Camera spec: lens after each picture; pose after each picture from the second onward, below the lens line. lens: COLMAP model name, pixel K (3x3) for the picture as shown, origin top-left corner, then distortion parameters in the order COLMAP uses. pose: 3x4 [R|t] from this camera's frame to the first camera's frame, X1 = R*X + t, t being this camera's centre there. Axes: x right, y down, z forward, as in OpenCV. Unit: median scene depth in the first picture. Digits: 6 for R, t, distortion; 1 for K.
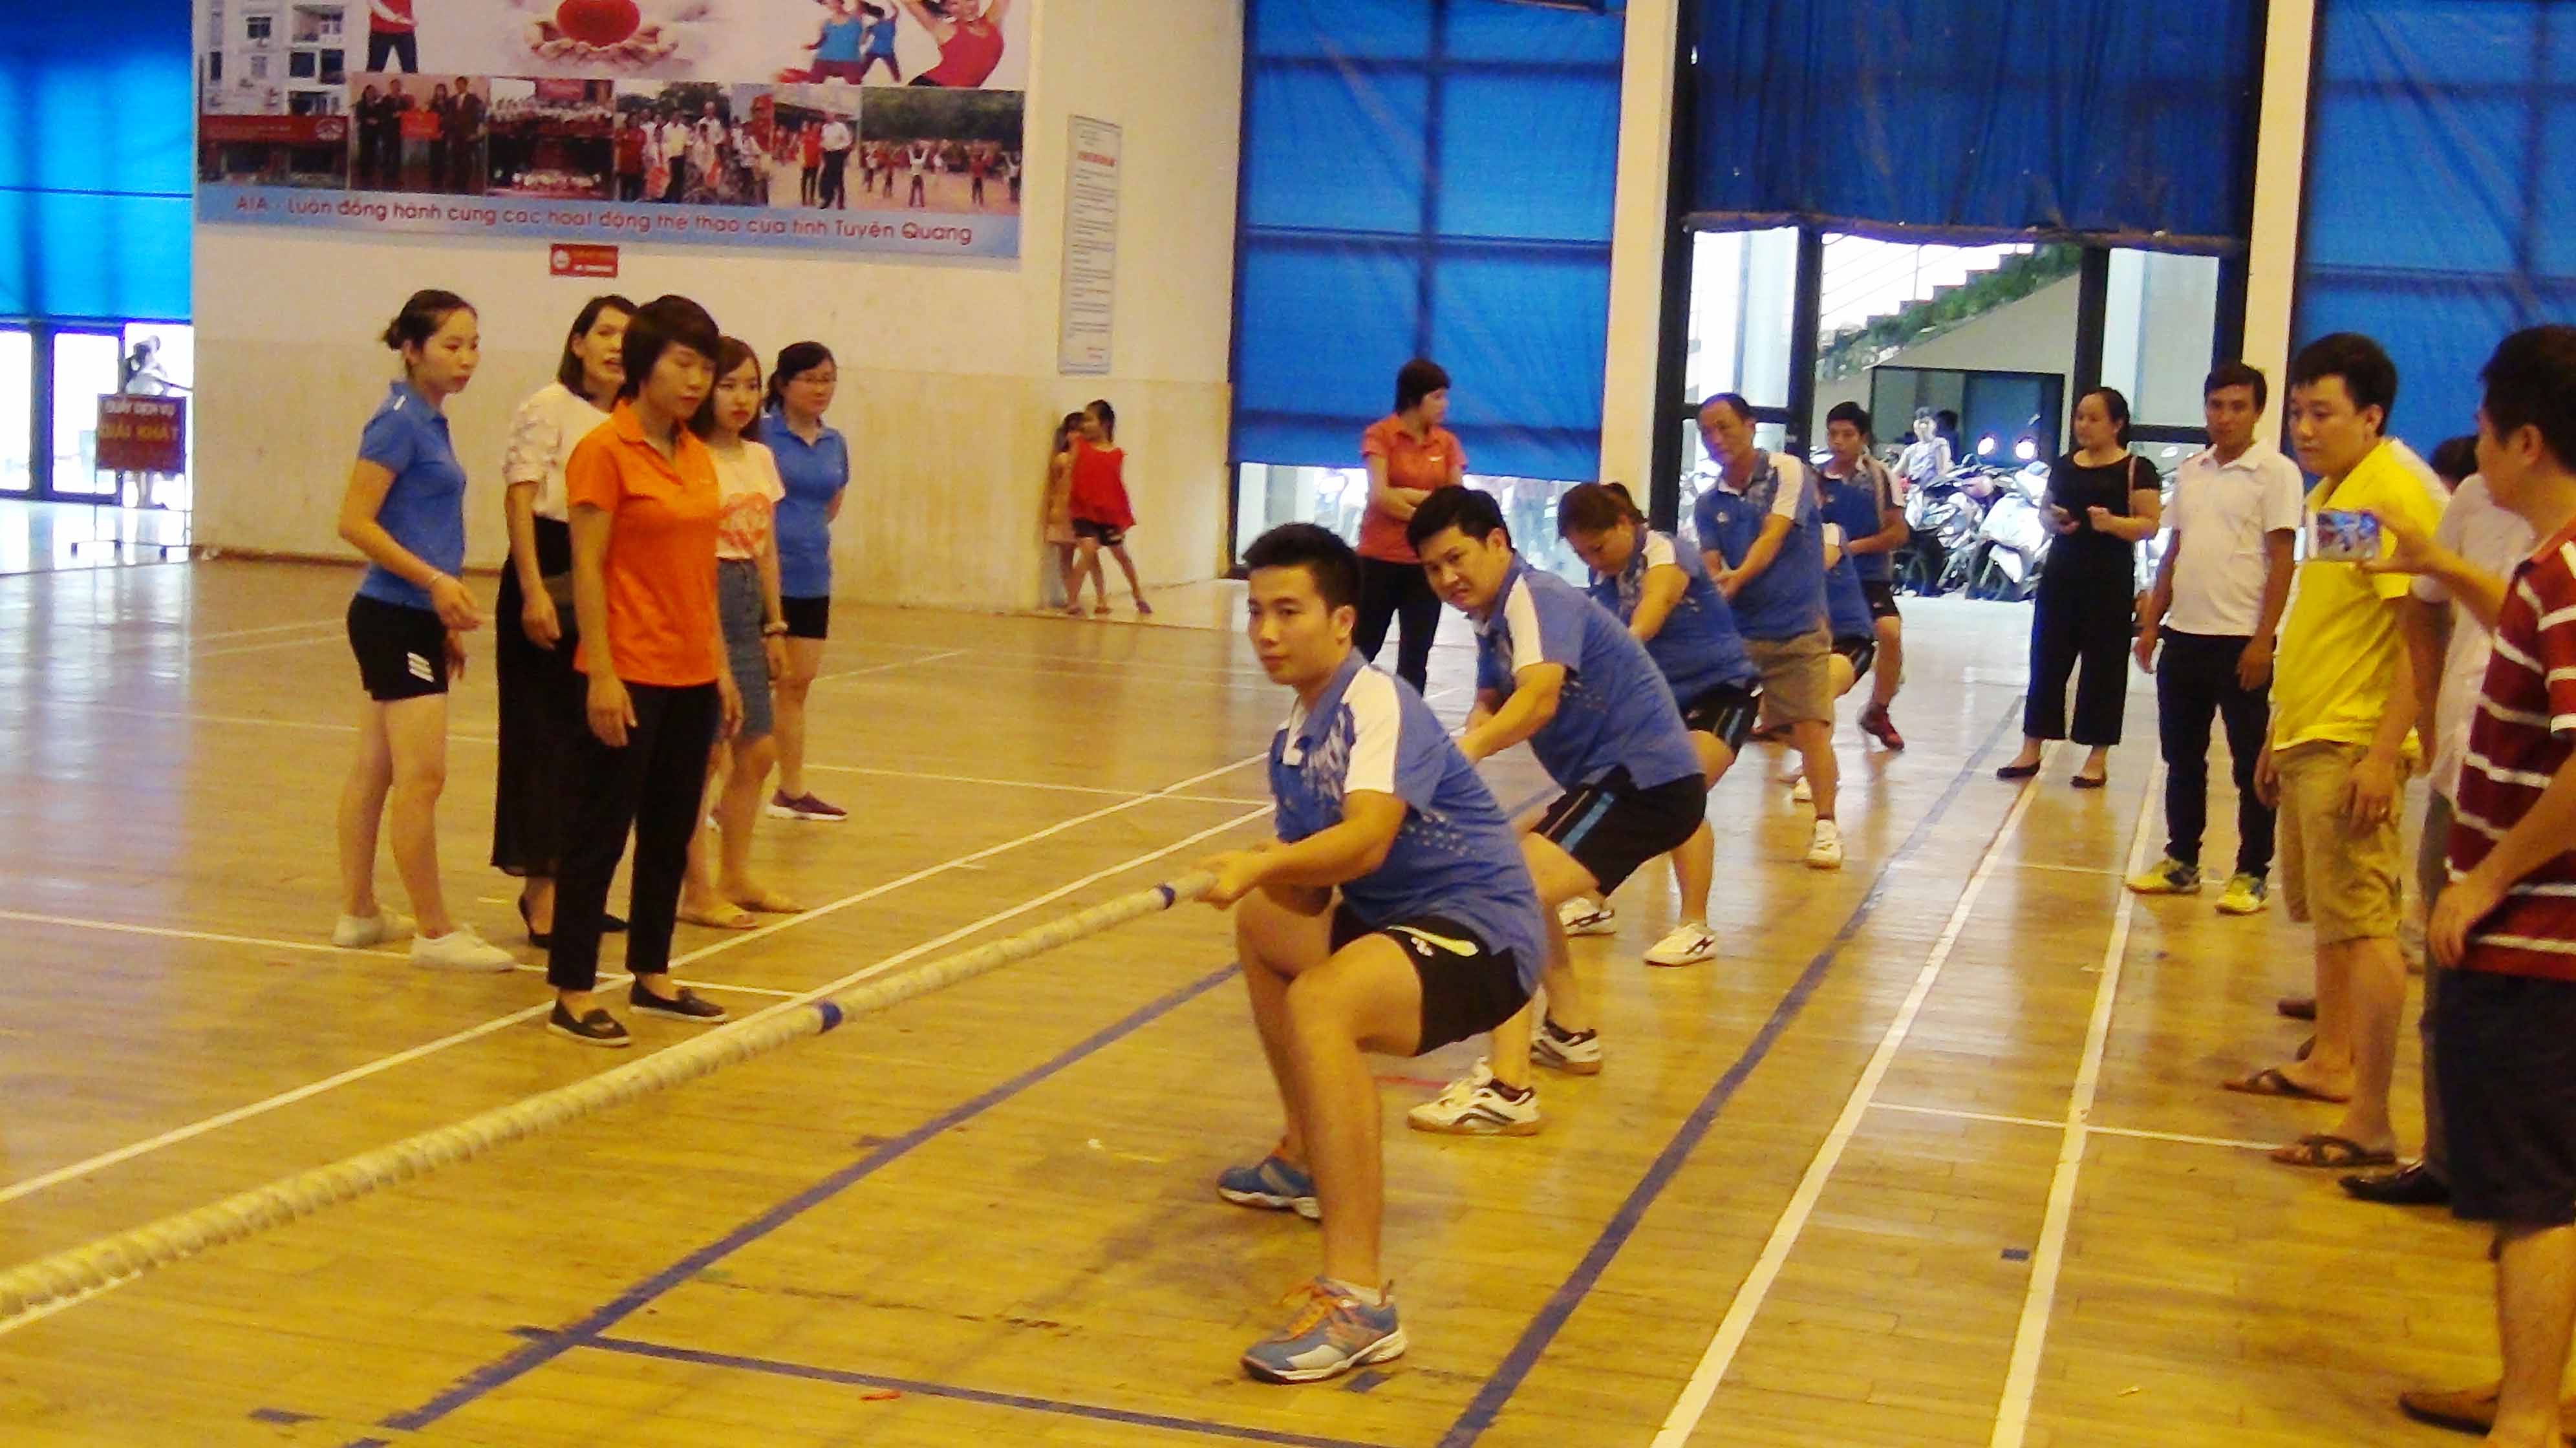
lens RADIAL K [[3327.5, 0, 1292.1], [0, 3327.5, 720.3], [0, 0, 1]] dist [0.004565, 0.000000]
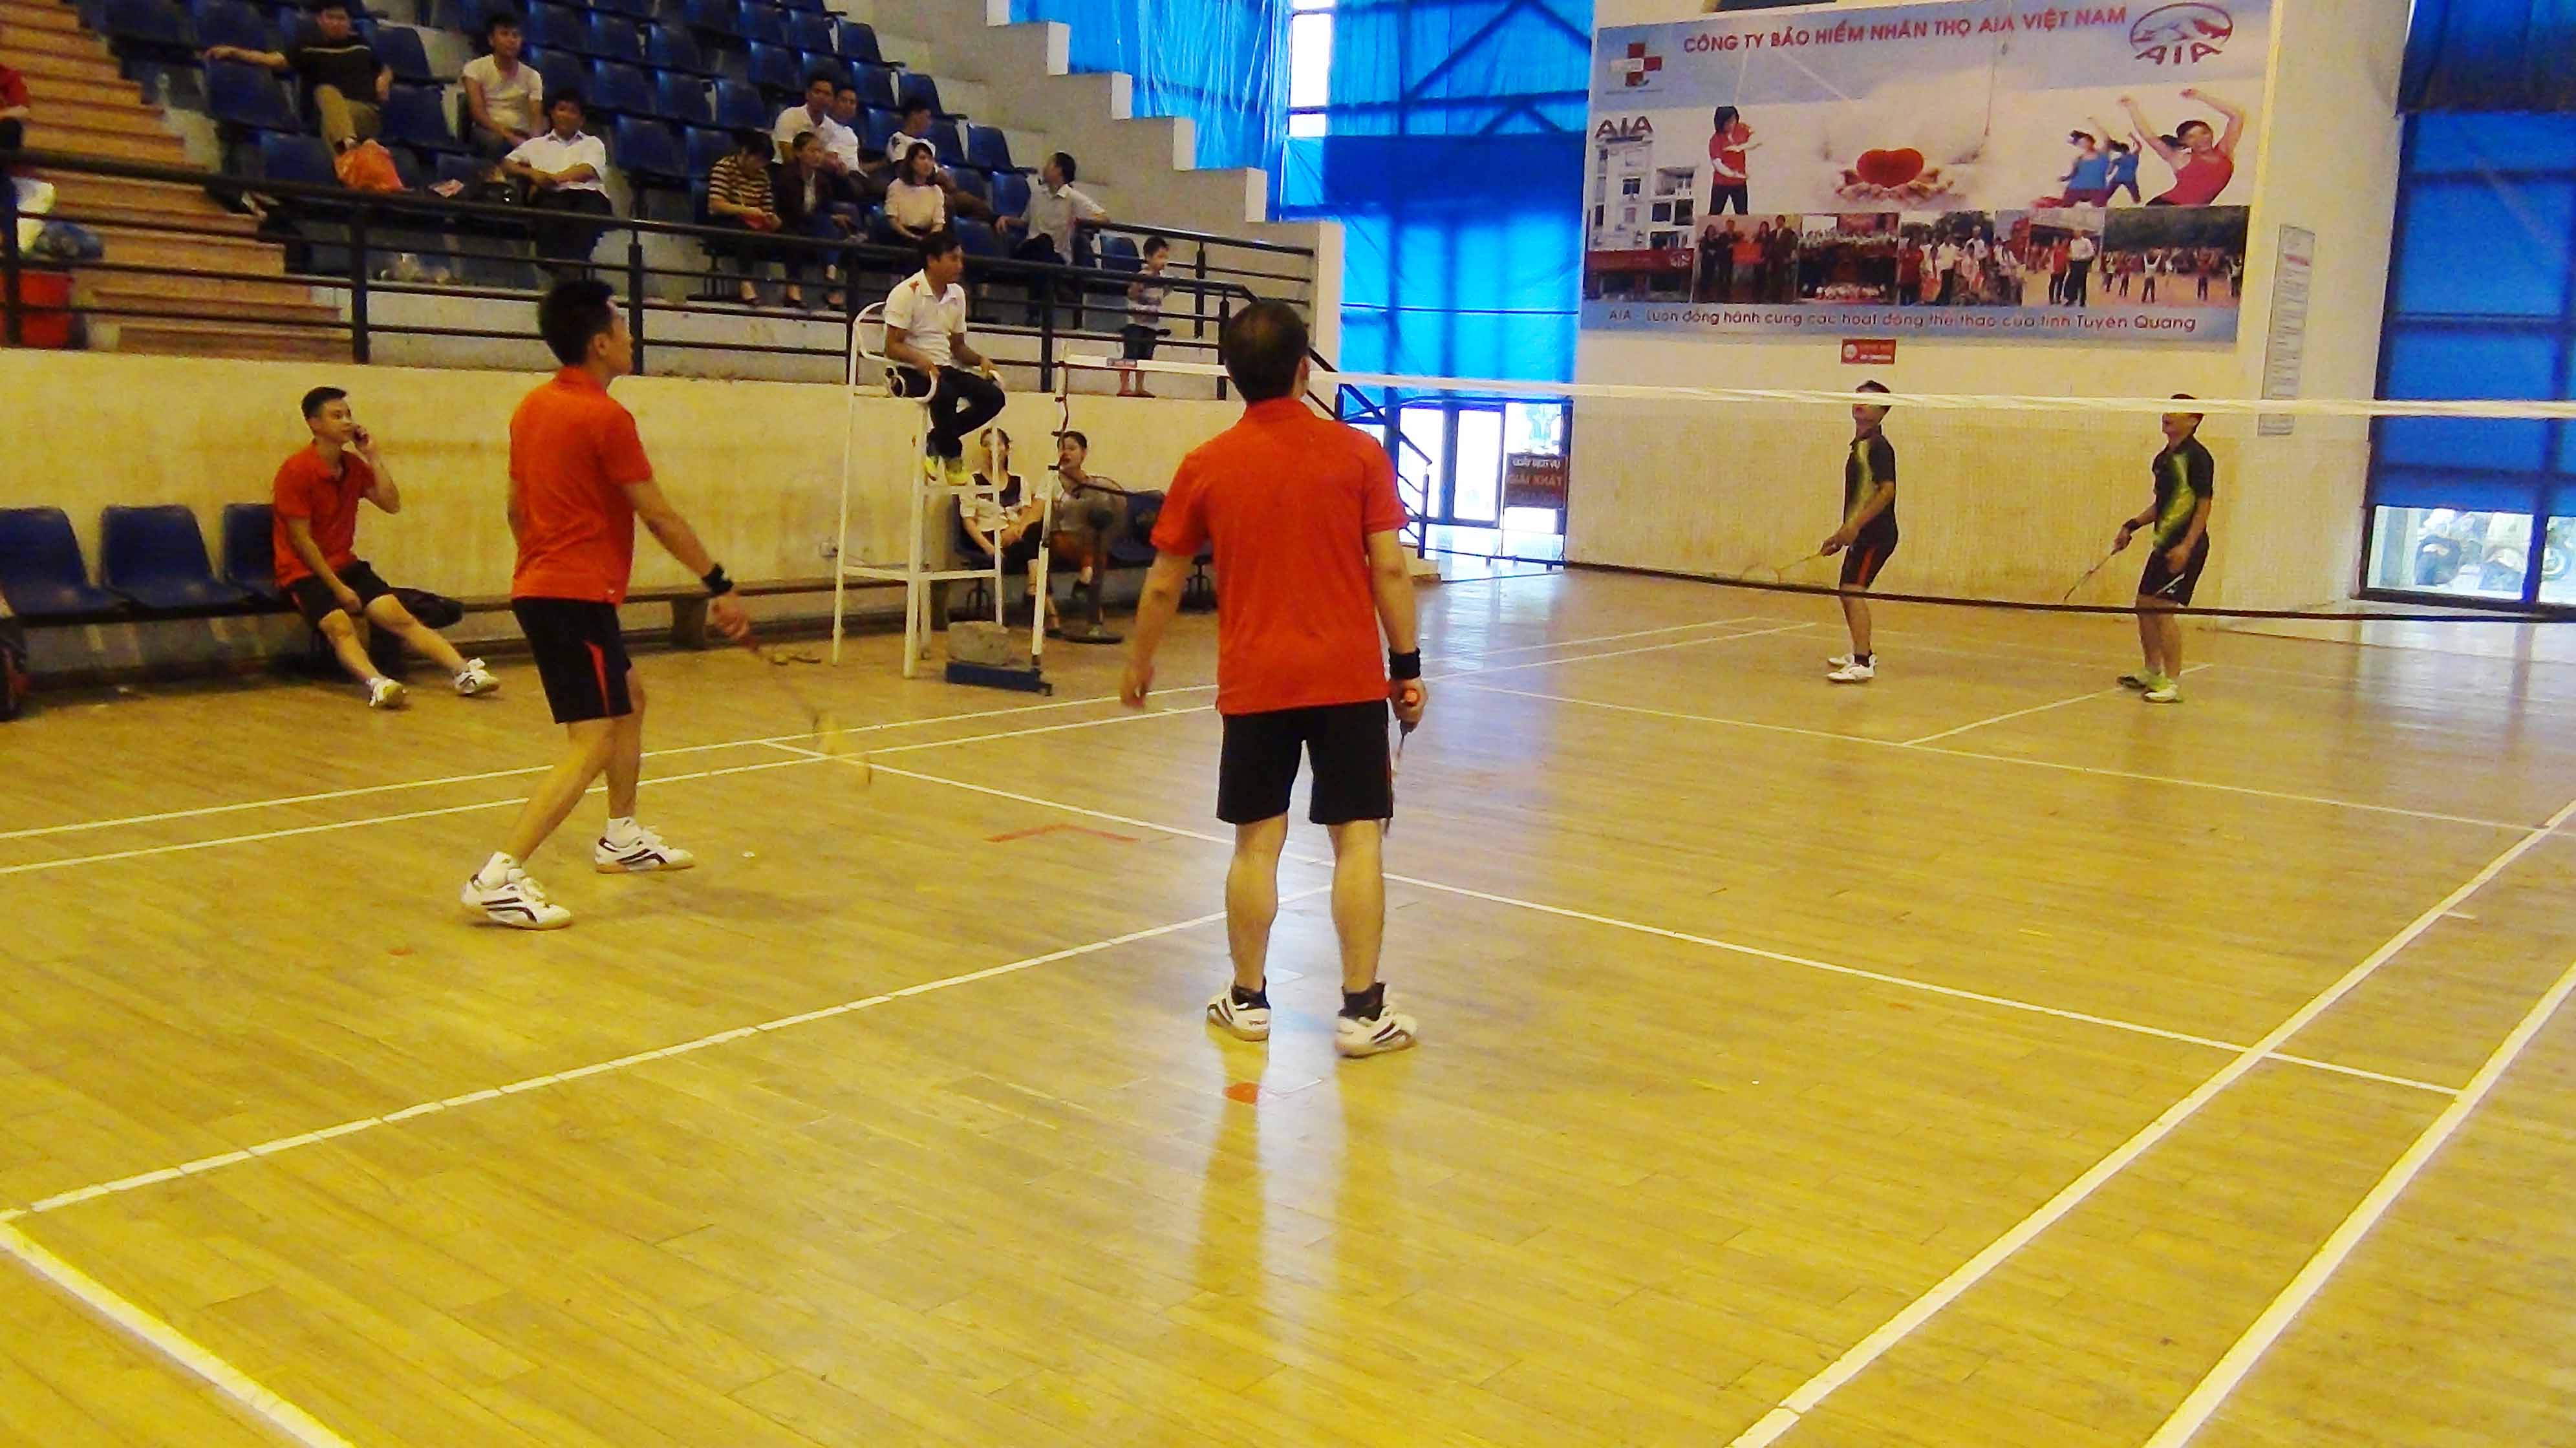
lens RADIAL K [[2167.7, 0, 1304.8], [0, 2167.7, 727.9], [0, 0, 1]] dist [0.008534, 0.001892]
pose [[0.925262, 0.046336, -0.376489, -0.087683], [-0.034268, 0.998663, 0.038693, -0.014245], [0.377779, -0.022900, 0.925613, 0.112334]]
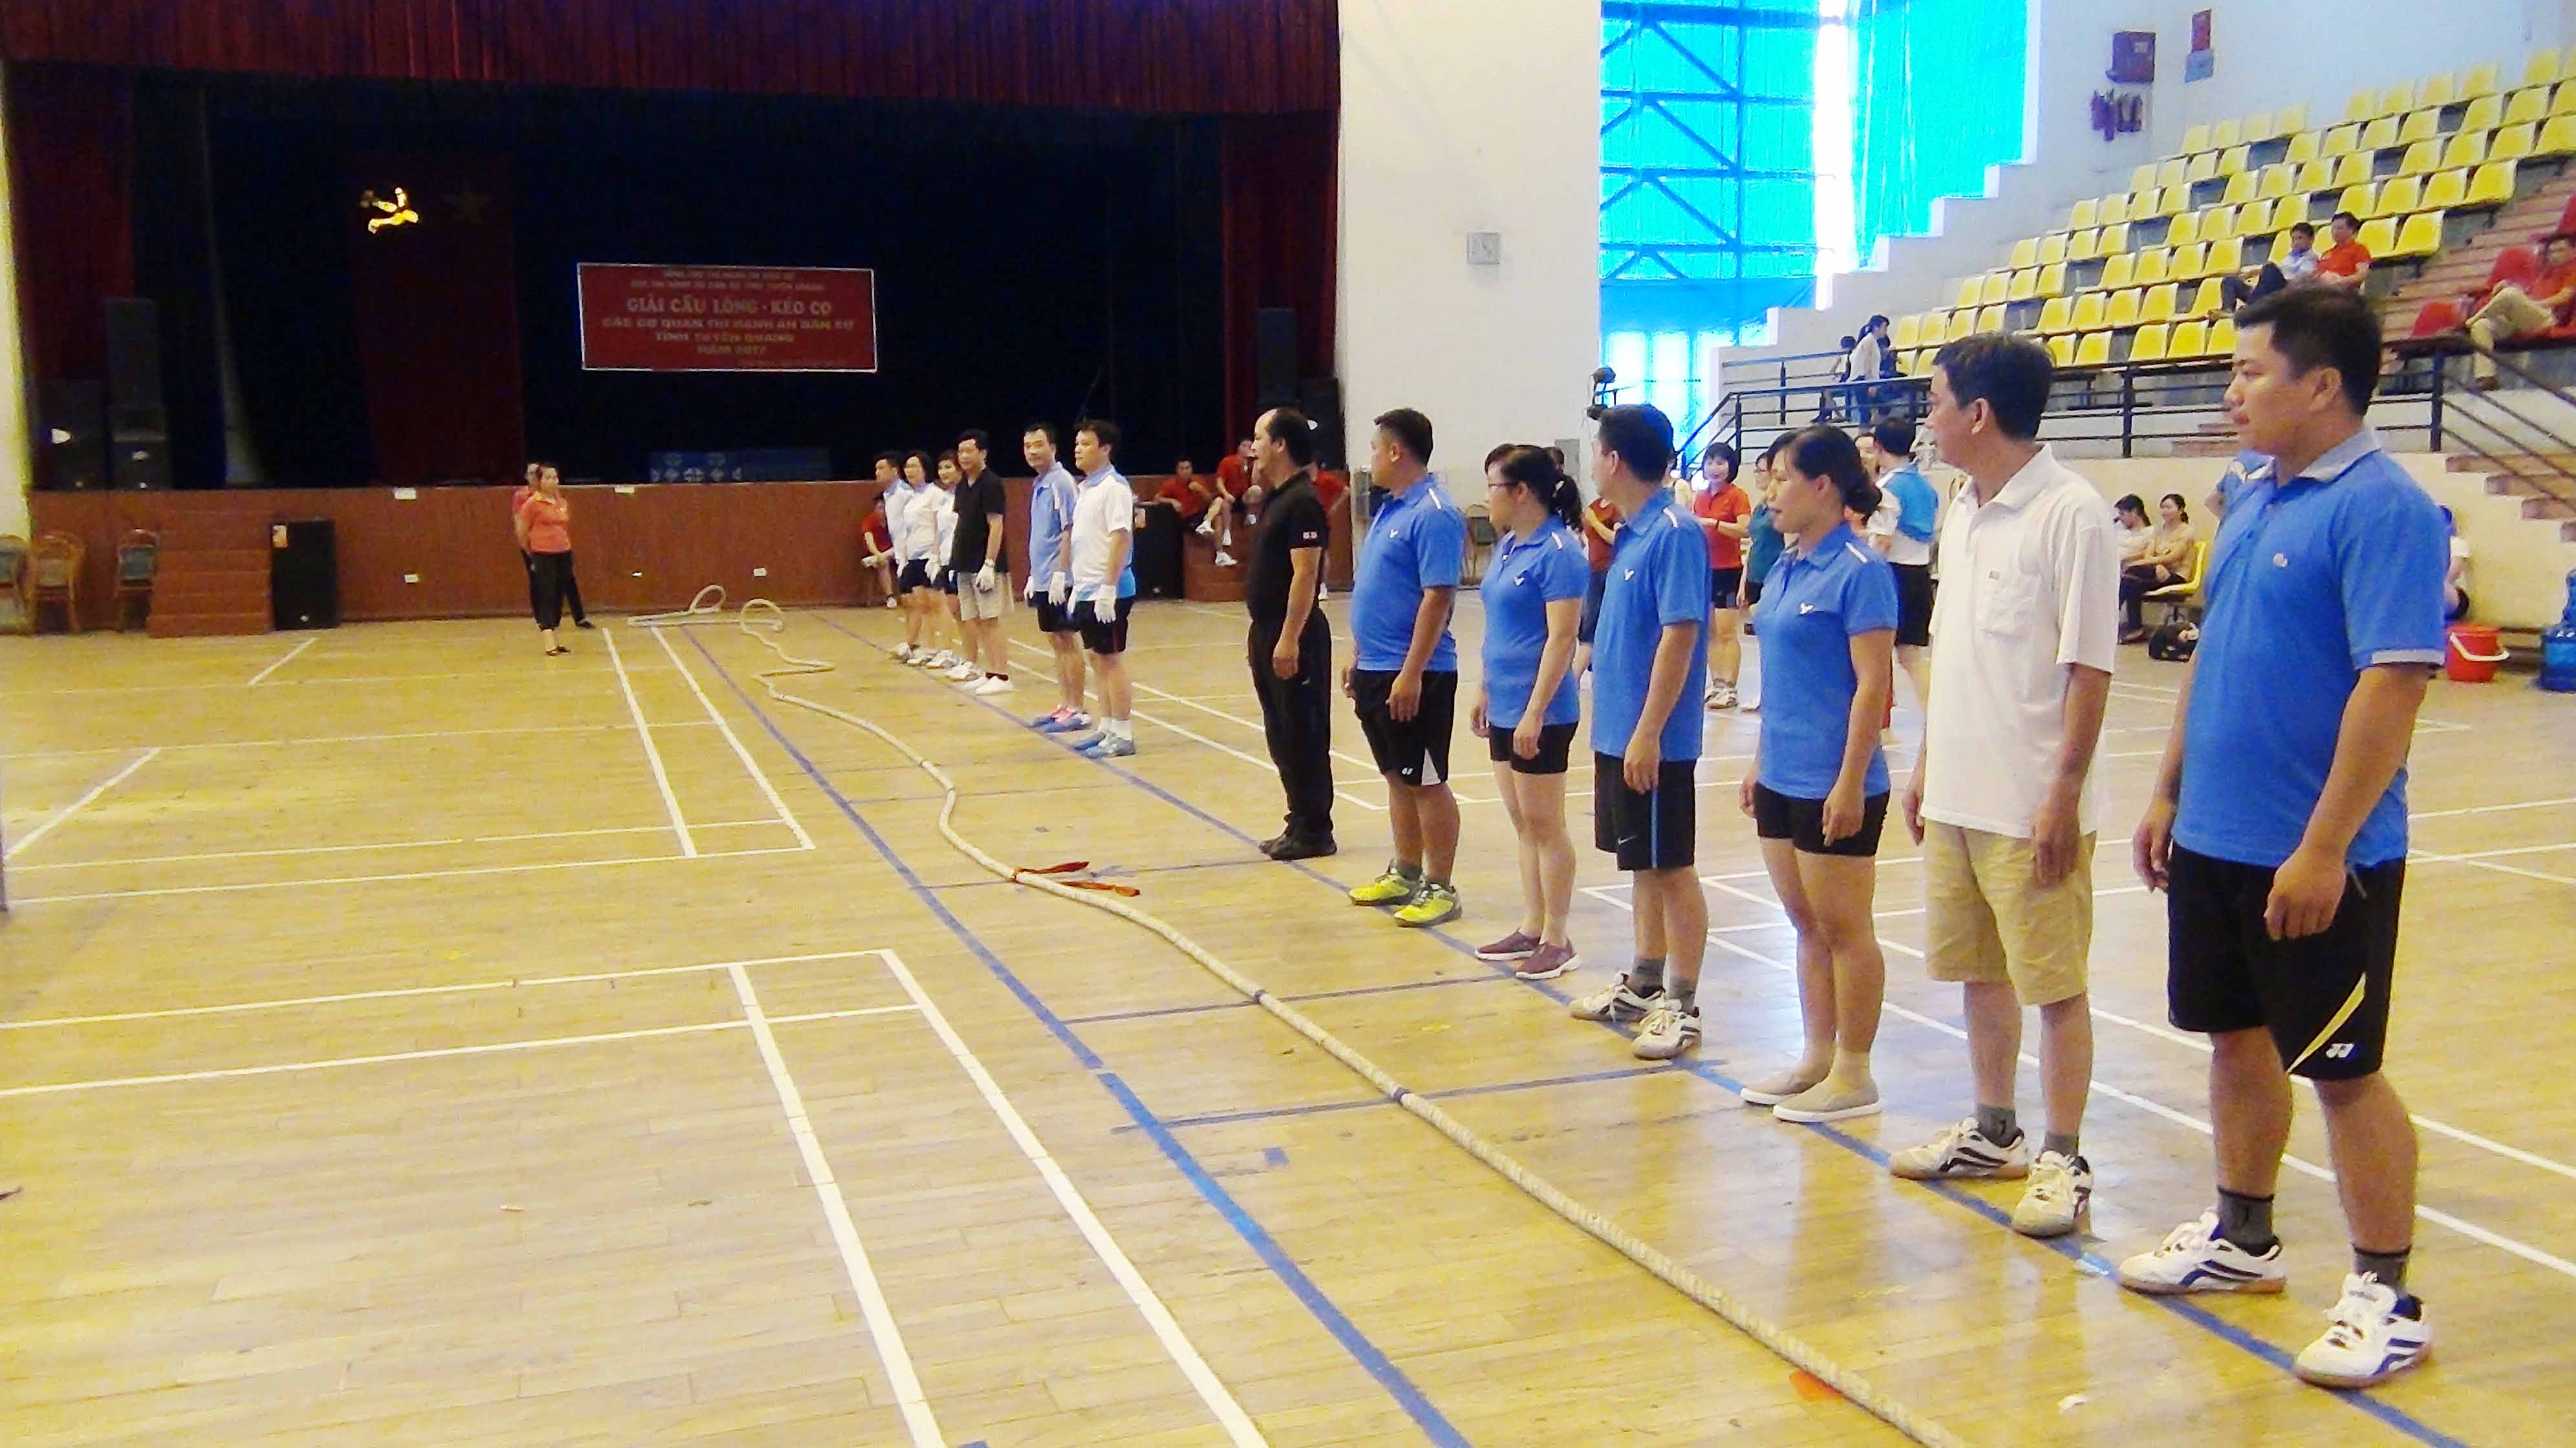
lens RADIAL K [[2167.7, 0, 1297.7], [0, 2167.7, 739.8], [0, 0, 1]] dist [0.008534, 0.001892]
pose [[-0.819465, 0.033249, -0.572164, 0.784289], [-0.085331, 0.980111, 0.179168, -0.211811], [0.566741, 0.195646, -0.800330, 2.477039]]
